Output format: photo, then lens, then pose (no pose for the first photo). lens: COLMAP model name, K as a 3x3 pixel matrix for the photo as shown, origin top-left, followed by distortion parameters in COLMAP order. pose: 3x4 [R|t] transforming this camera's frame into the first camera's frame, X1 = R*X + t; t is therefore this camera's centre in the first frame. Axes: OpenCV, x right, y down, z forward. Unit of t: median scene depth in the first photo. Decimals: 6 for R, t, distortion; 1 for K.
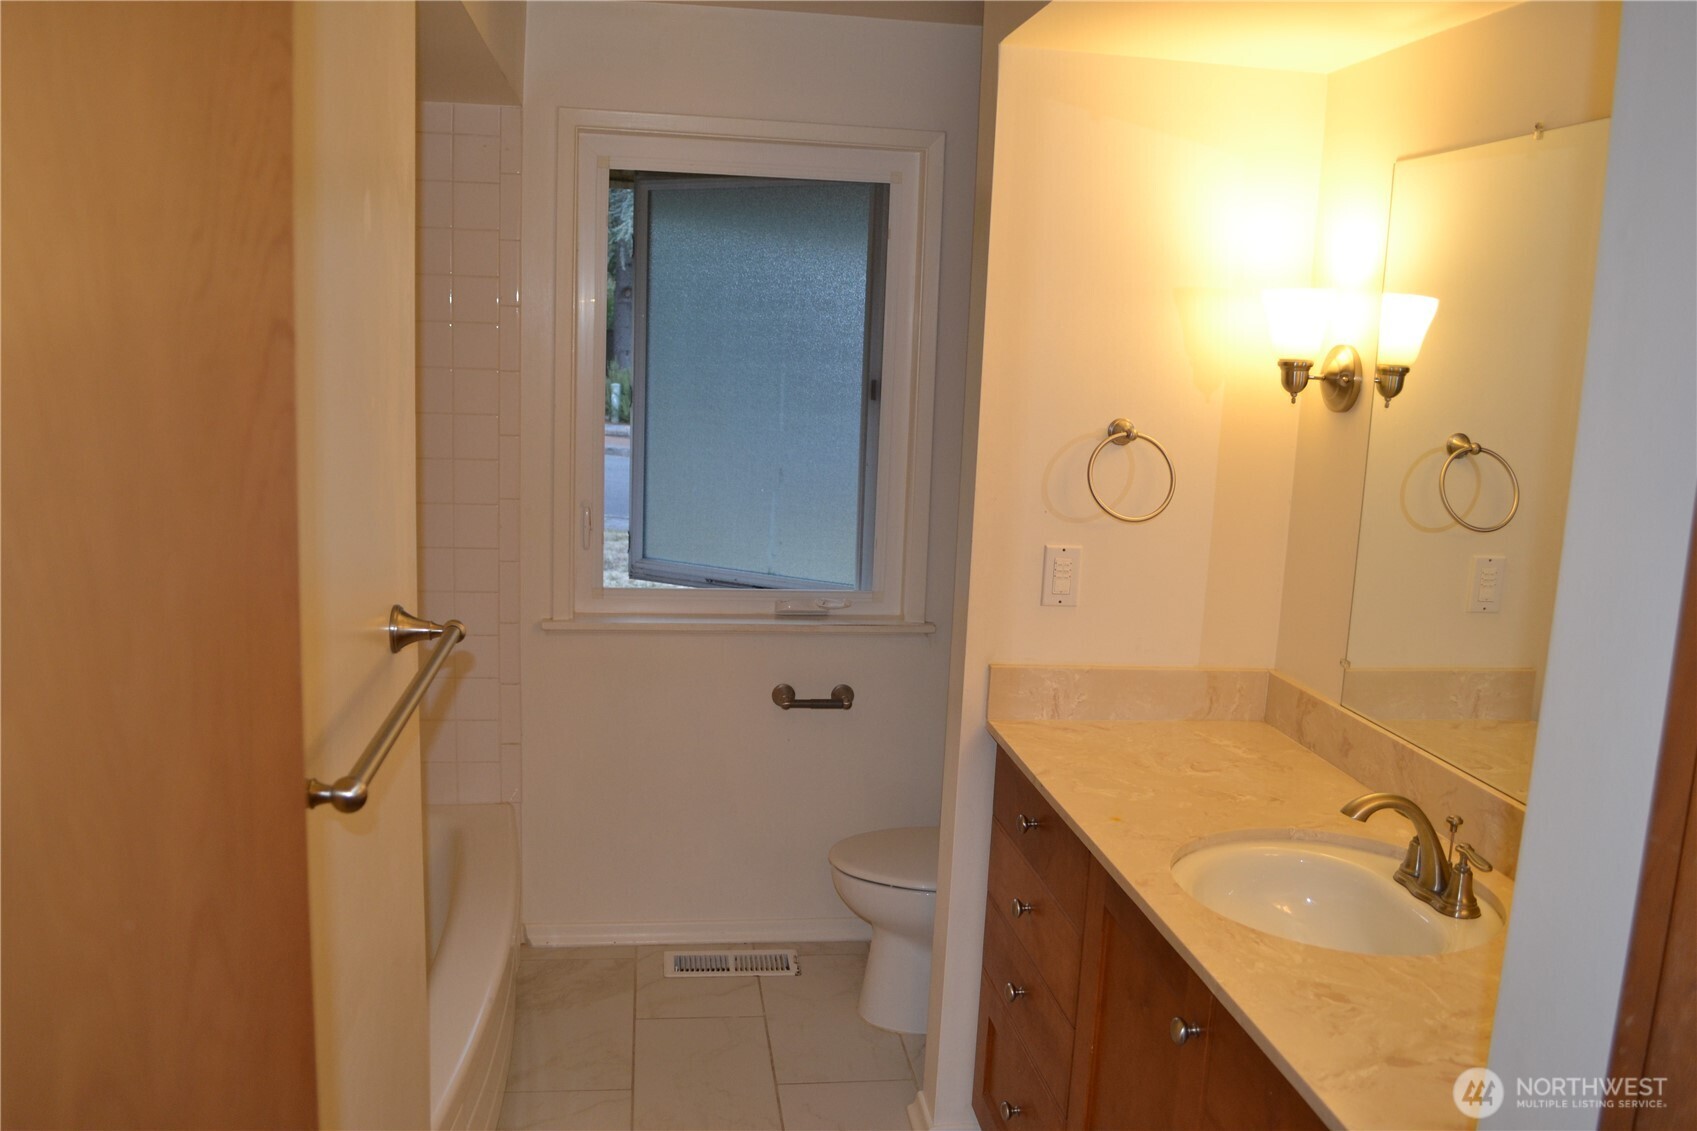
lens RADIAL K [[1352.9, 0, 840.0], [0, 1352.9, 561.0], [0, 0, 1]] dist [-0.080763, 0.007081]
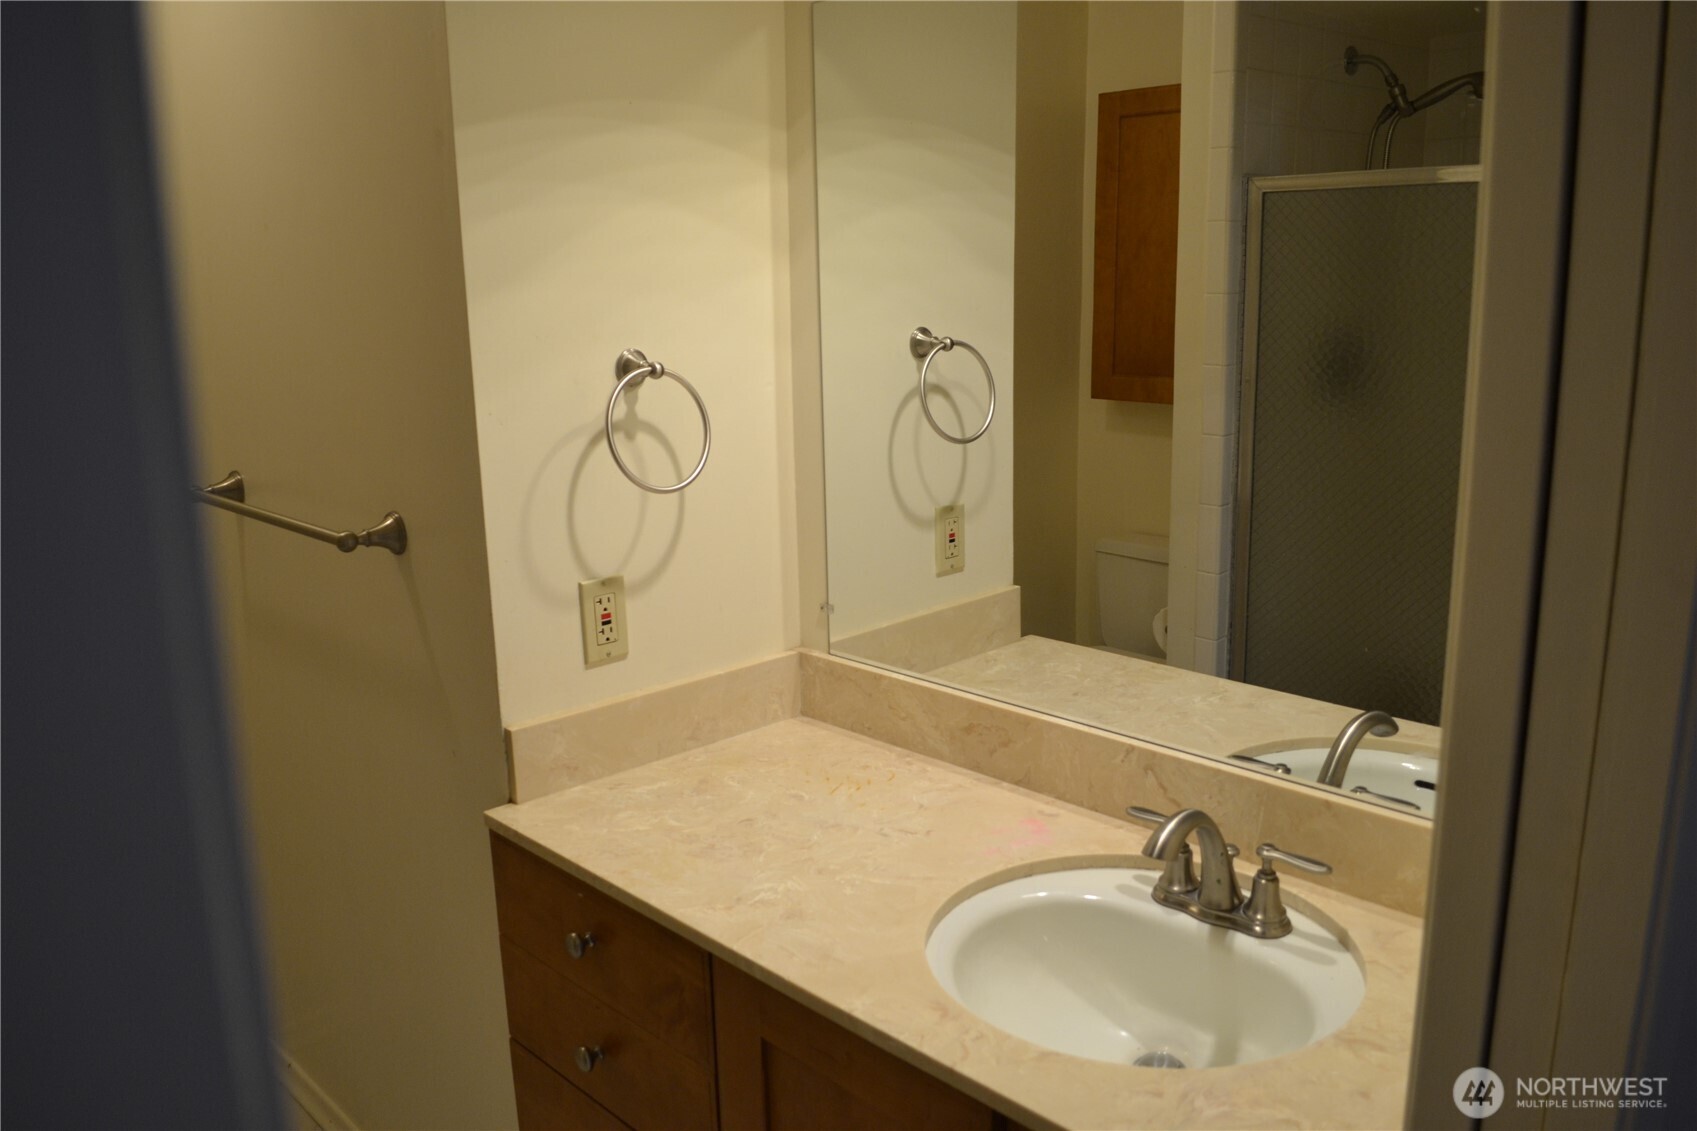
lens RADIAL K [[1357.7, 0, 840.3], [0, 1357.7, 570.4], [0, 0, 1]] dist [-0.080615, 0.006153]
pose [[0.823329, -0.180714, 0.538026, -0.120743], [0.145927, 0.983489, 0.107029, -0.062941], [-0.548484, -0.009608, 0.836106, 0.432435]]
